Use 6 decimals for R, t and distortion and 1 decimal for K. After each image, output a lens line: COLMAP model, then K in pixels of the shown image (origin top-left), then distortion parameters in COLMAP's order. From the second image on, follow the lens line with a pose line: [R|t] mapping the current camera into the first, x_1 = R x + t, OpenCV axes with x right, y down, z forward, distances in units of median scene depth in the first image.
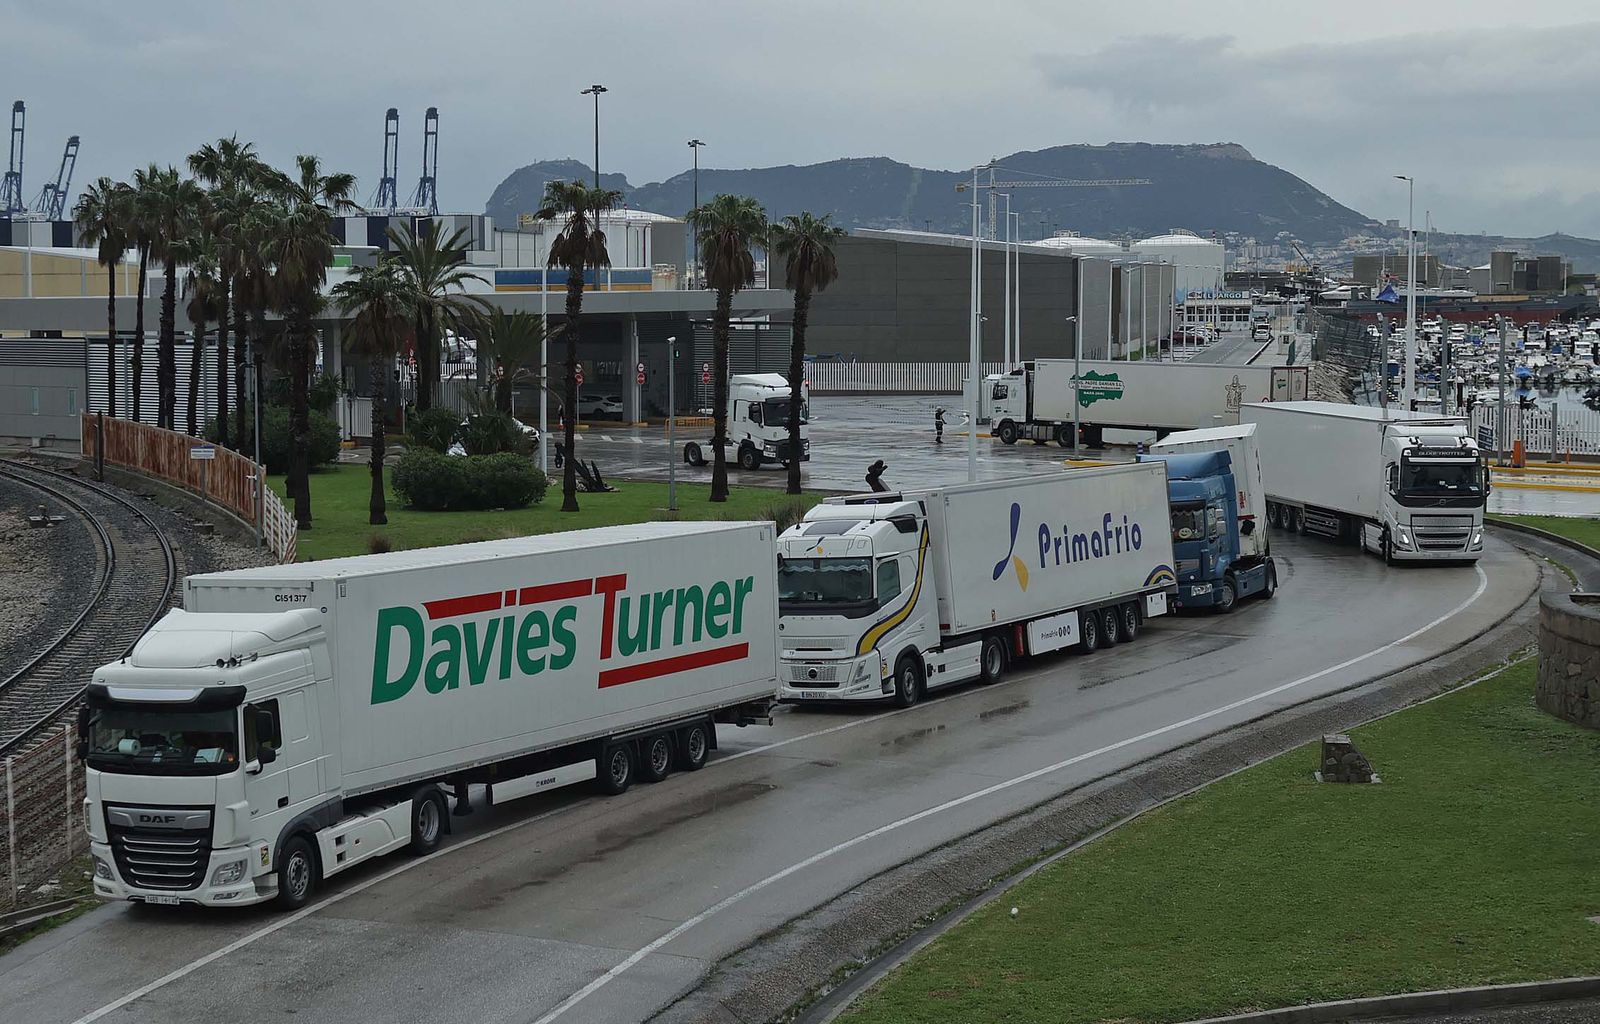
lens RADIAL K [[3424.9, 0, 800.0], [0, 3424.9, 512.0], [0, 0, 1]] dist [0.000358, 0.252360]
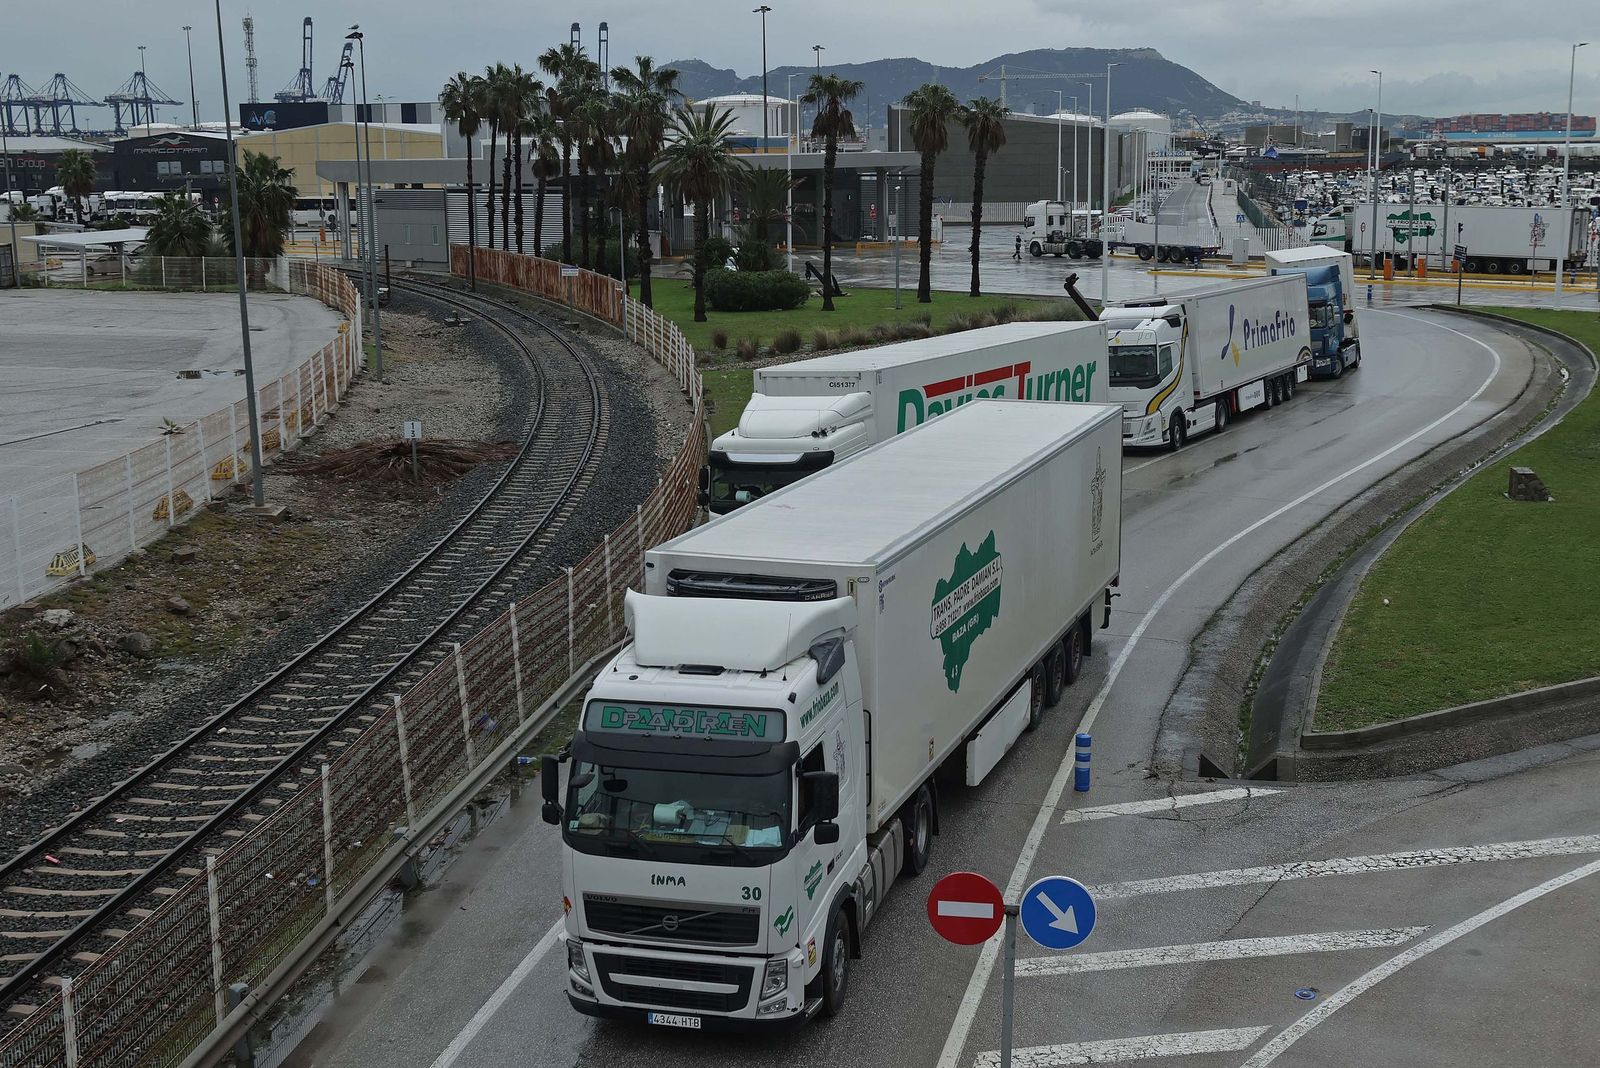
lens RADIAL K [[2214.0, 0, 800.0], [0, 2214.0, 534.0], [0, 0, 1]] dist [0.008964, -0.005428]
pose [[0.995046, -0.020909, 0.097196, -0.173493], [0.010312, 0.994067, 0.108275, -0.007859], [-0.098884, -0.106737, 0.989358, 0.083237]]
